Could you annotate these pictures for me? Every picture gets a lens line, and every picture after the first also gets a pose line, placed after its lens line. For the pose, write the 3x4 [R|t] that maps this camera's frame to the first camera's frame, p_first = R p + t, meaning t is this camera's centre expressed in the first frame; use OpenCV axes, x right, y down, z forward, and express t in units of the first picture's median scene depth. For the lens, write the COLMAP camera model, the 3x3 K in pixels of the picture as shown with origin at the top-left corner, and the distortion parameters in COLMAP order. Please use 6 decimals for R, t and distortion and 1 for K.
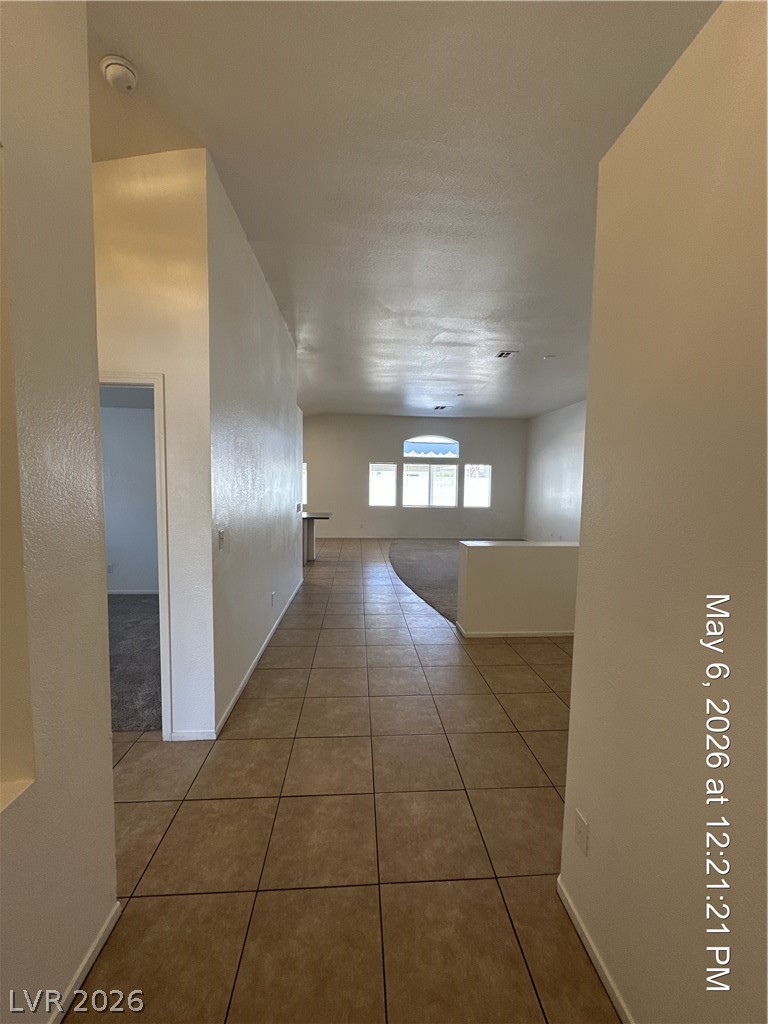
lens RADIAL K [[409.1, 0, 384.5], [0, 409.1, 512.5], [0, 0, 1]] dist [-0.001614, 0.000841]
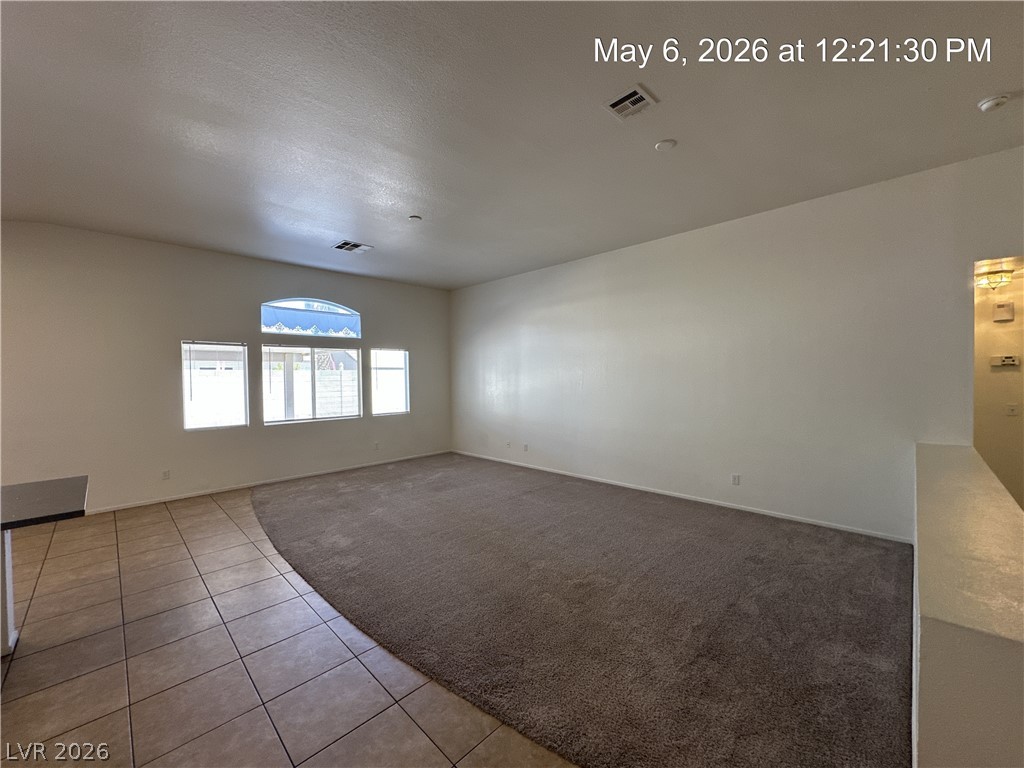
lens RADIAL K [[409.1, 0, 511.3], [0, 409.1, 384.4], [0, 0, 1]] dist [-0.001614, 0.000841]
pose [[0.752972, -0.038994, 0.656896, -0.061925], [0.072061, 0.997125, -0.023410, -0.030794], [-0.654095, 0.064964, 0.753618, 0.375193]]
